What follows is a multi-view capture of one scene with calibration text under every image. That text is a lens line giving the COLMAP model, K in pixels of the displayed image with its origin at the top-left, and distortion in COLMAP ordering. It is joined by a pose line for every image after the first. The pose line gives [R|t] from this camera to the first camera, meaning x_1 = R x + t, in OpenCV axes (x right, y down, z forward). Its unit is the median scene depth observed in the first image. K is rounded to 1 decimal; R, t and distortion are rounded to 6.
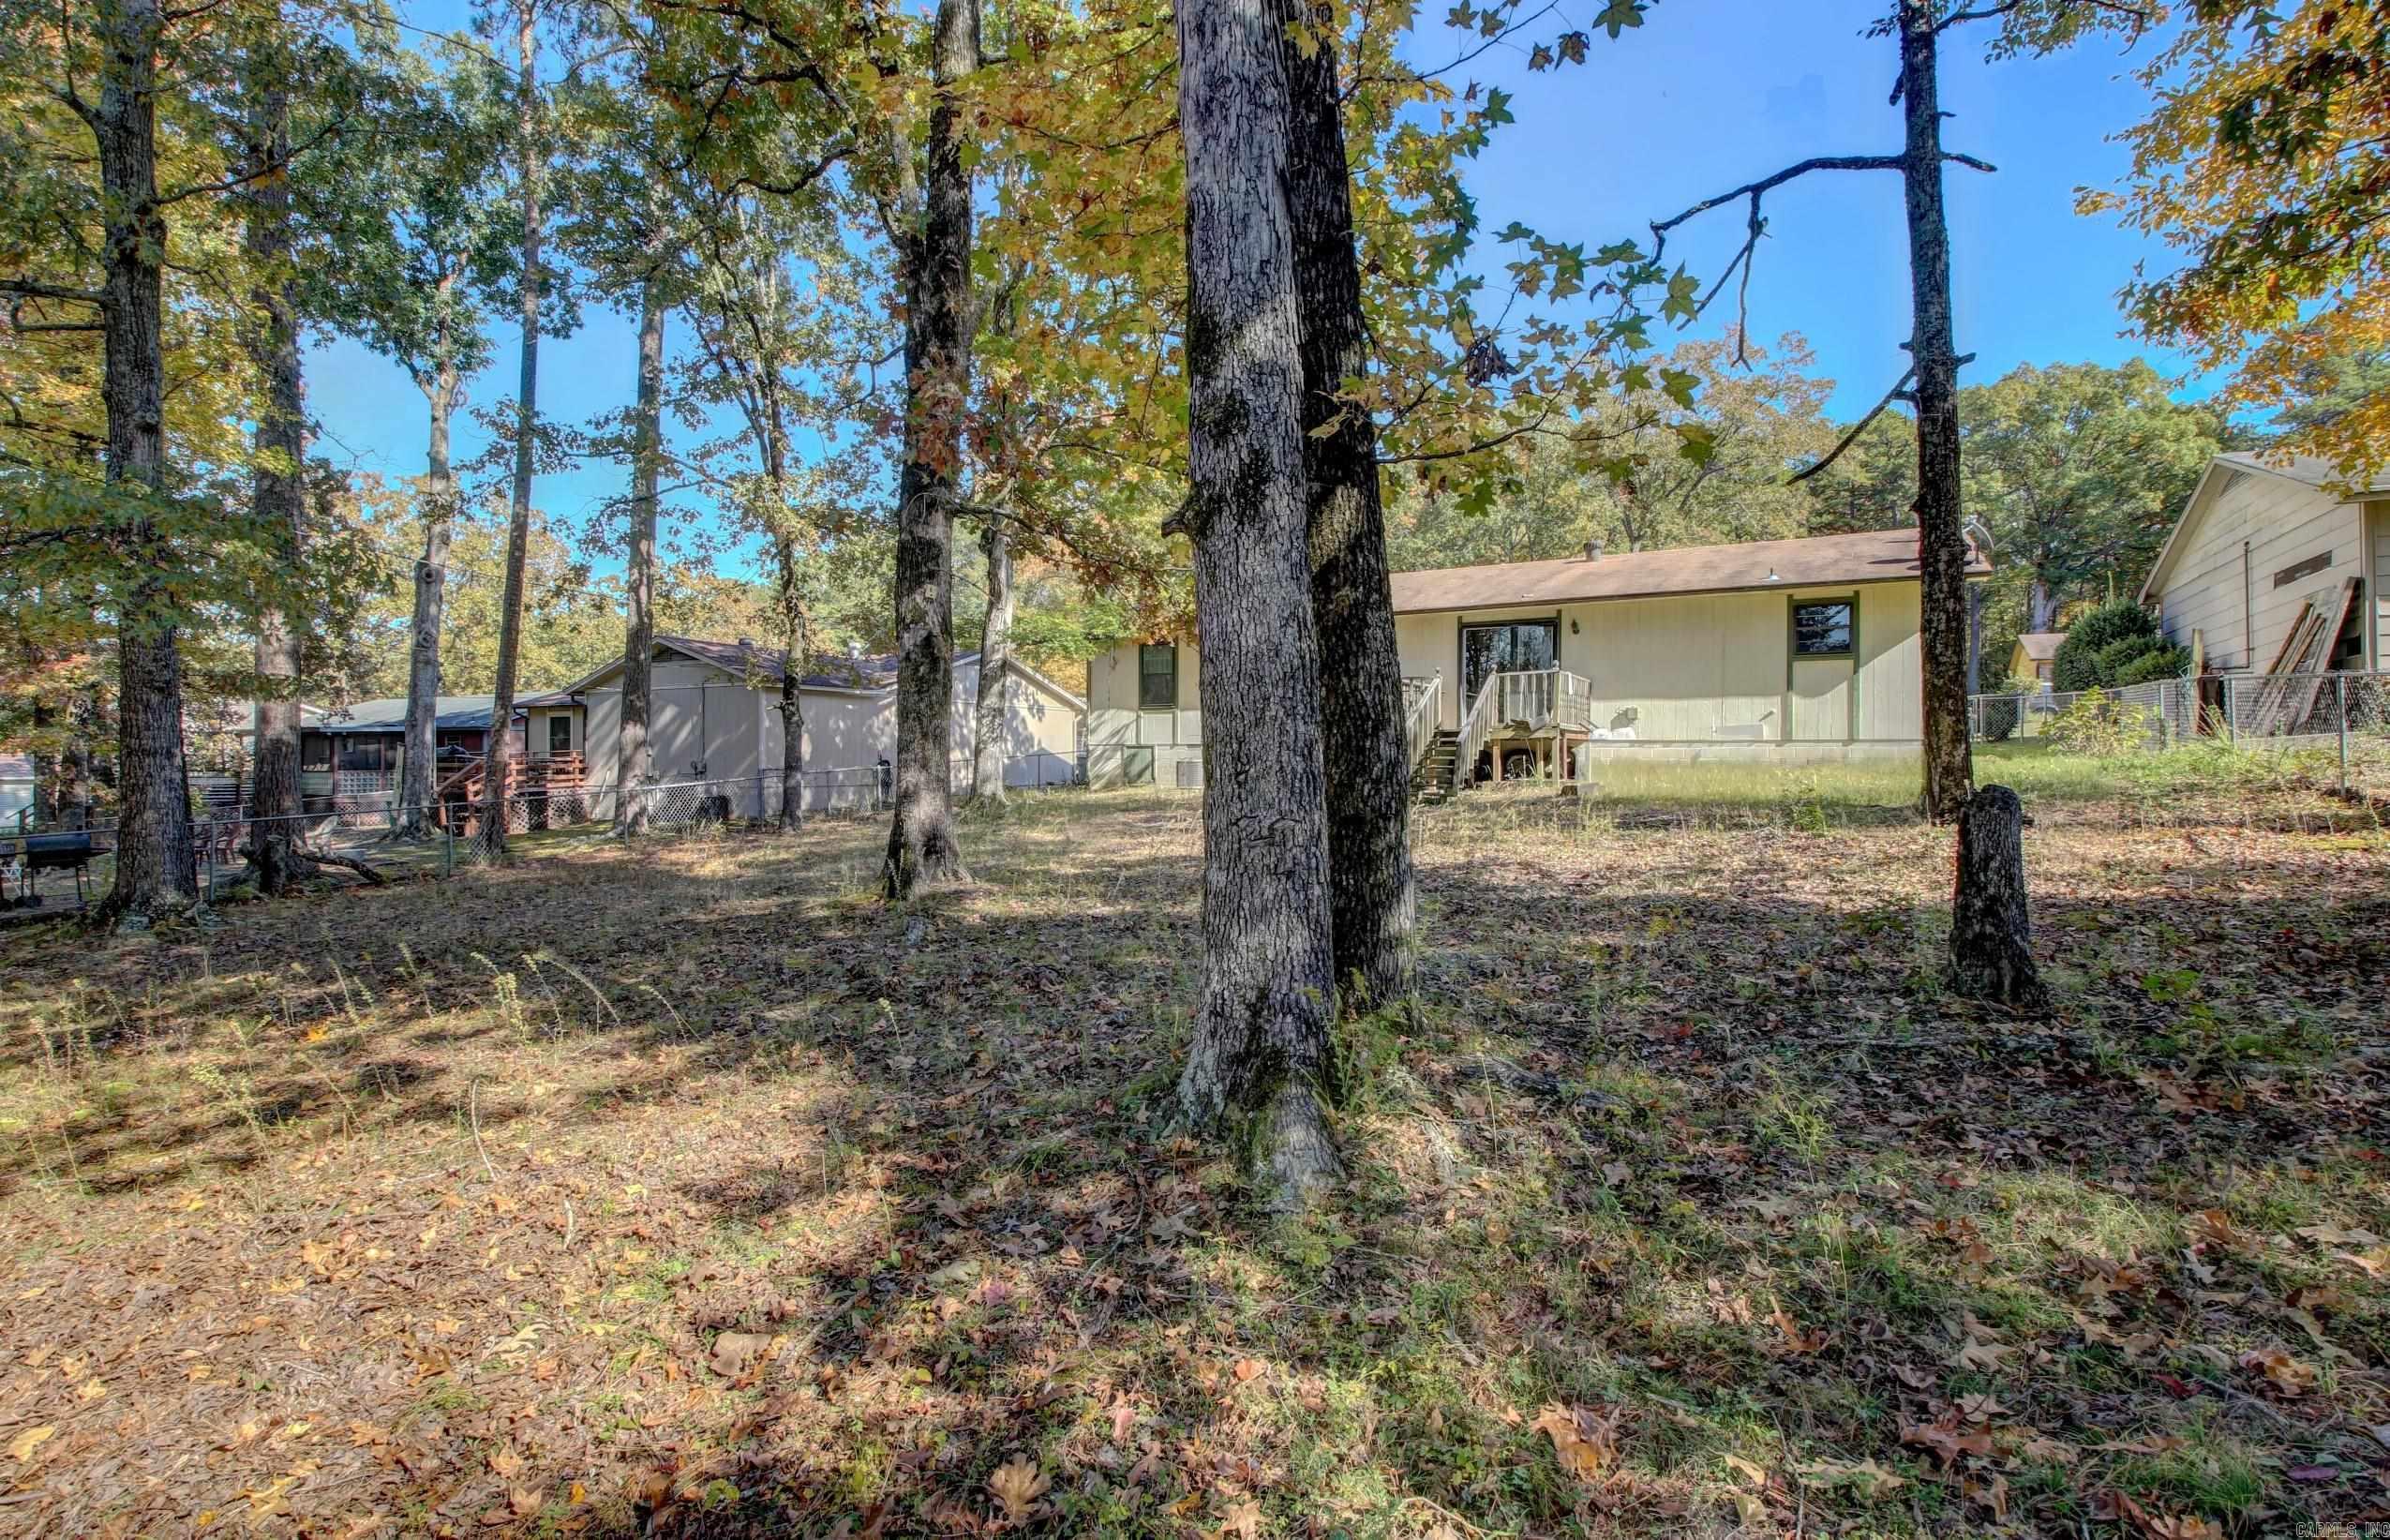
lens RADIAL K [[1118.8, 0, 1191.1], [0, 1118.8, 764.3], [0, 0, 1]] dist [-0.001394, -0.014958]
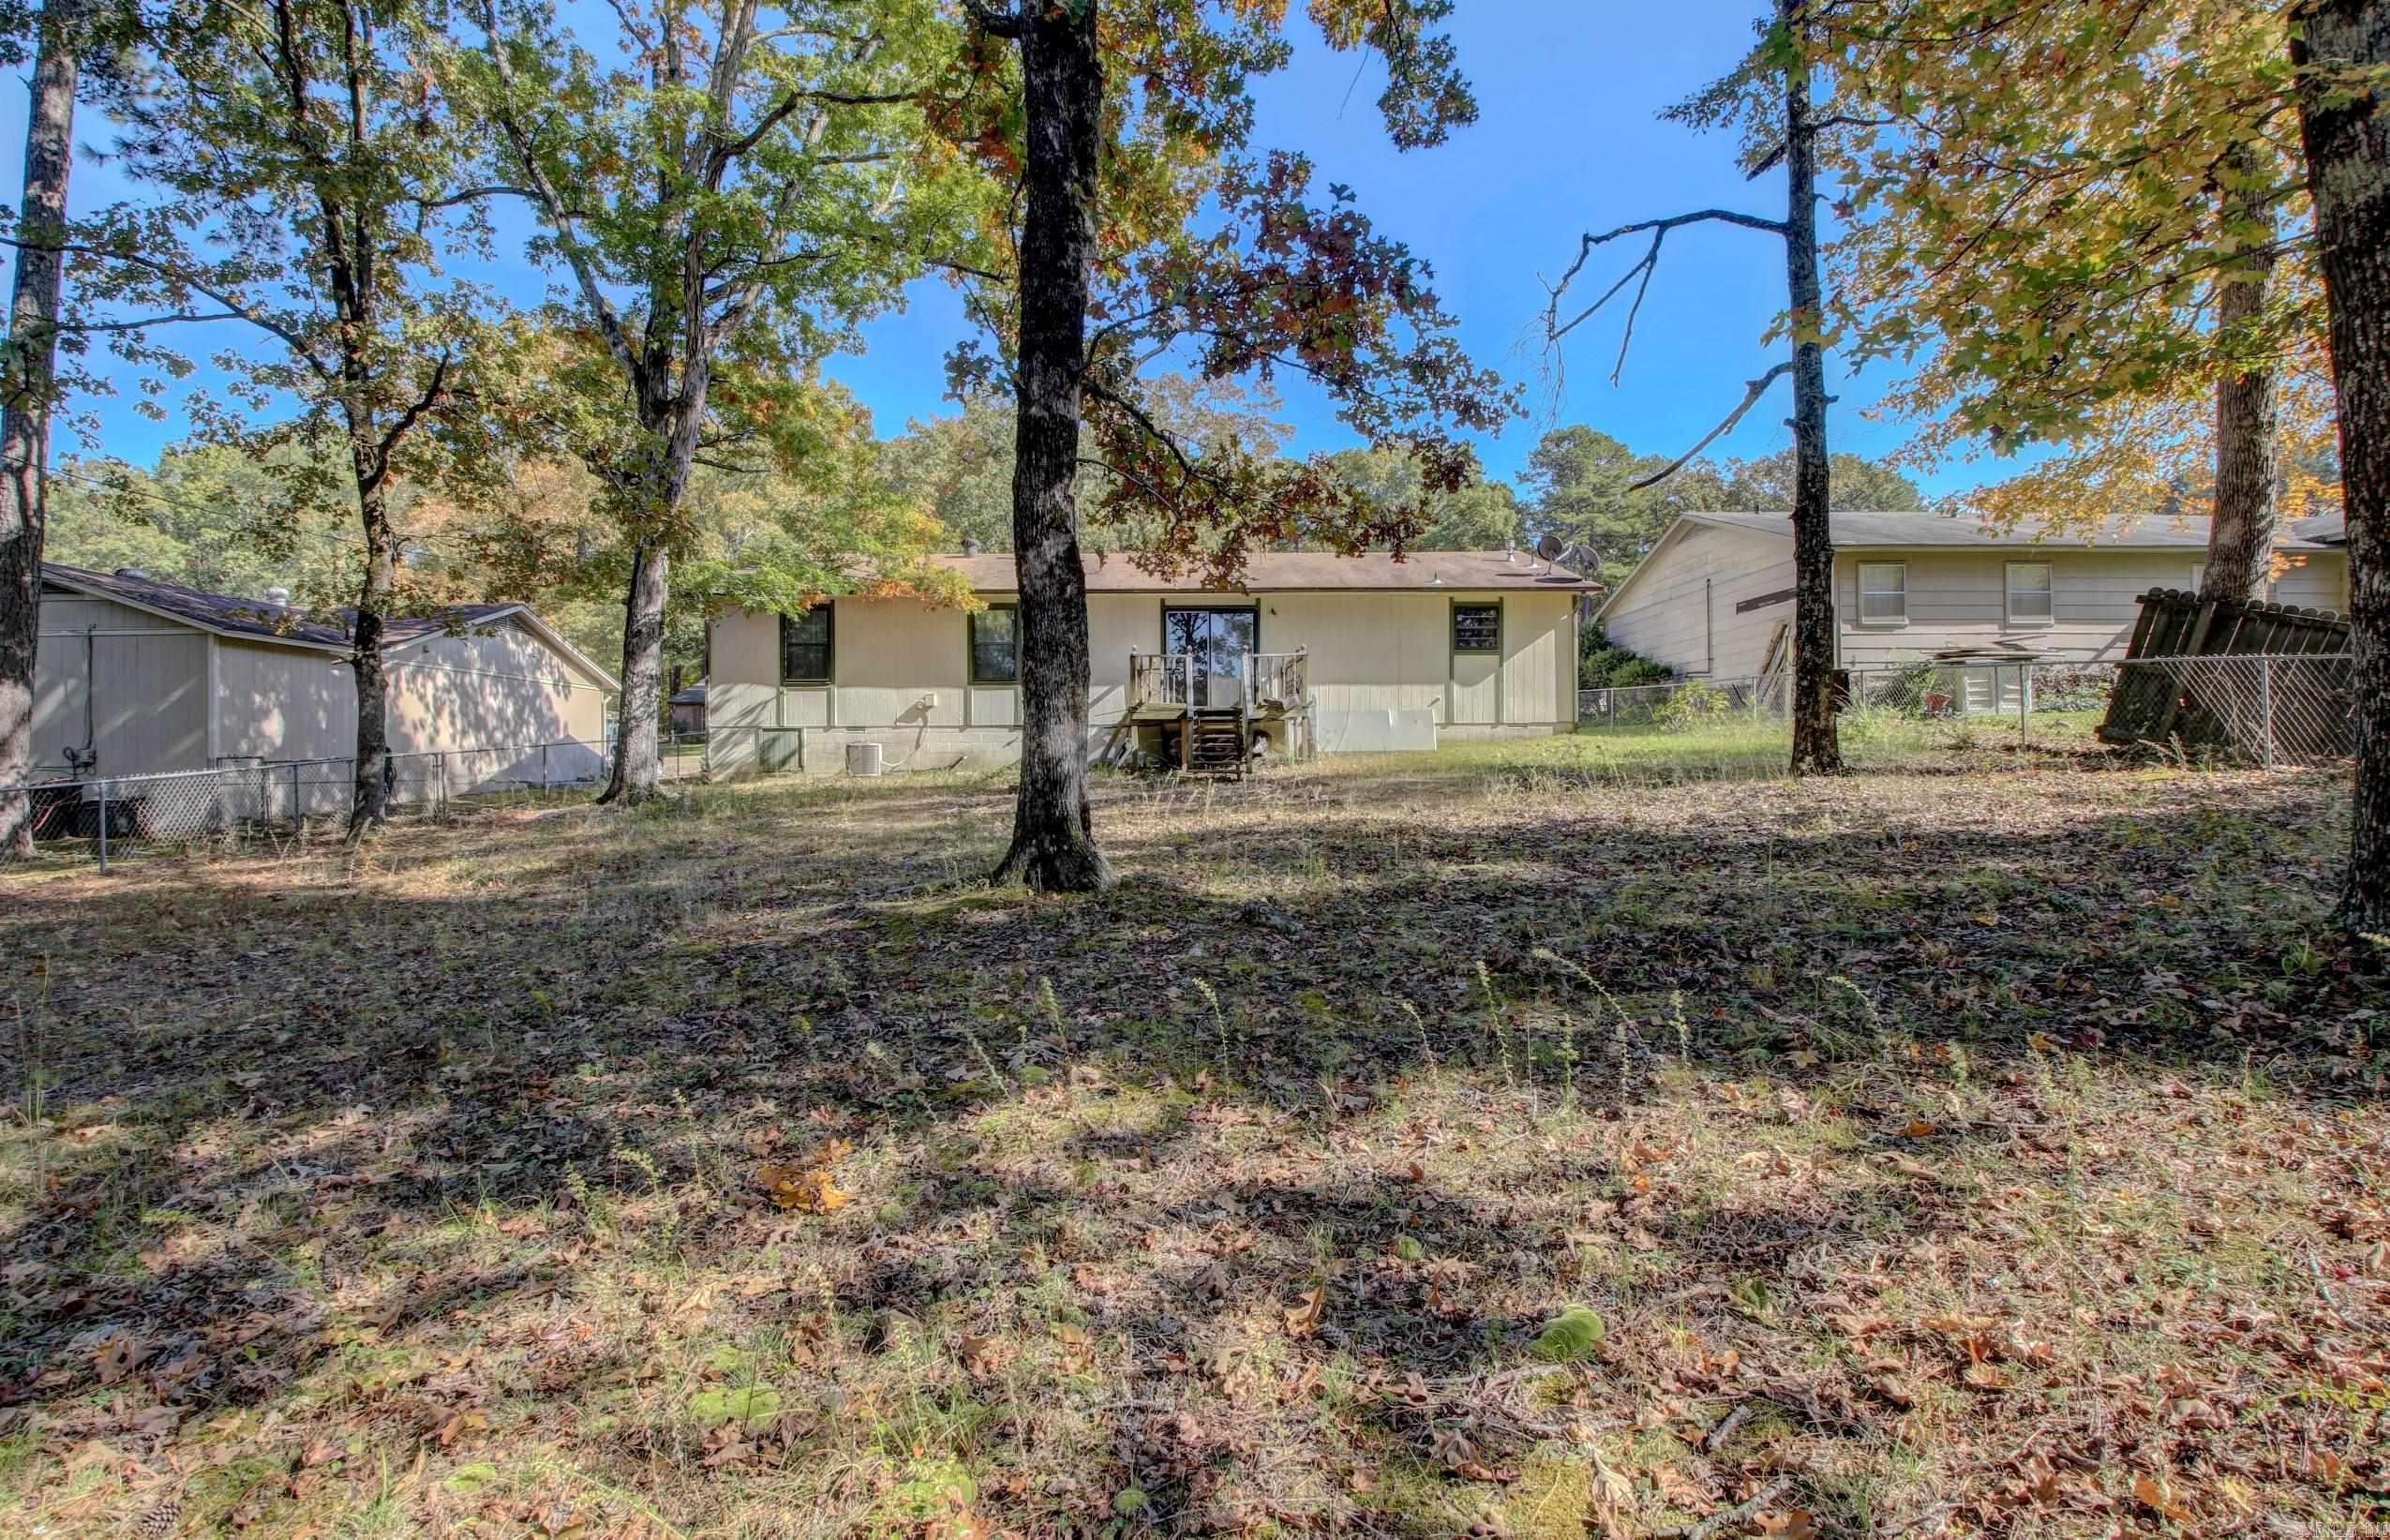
lens RADIAL K [[1118.8, 0, 1183.3], [0, 1118.8, 755.7], [0, 0, 1]] dist [-0.001394, -0.014958]
pose [[0.860901, -0.003556, 0.508761, -0.281955], [0.008261, 0.999941, -0.006989, 0.016883], [-0.508706, 0.010220, 0.860880, 0.156006]]
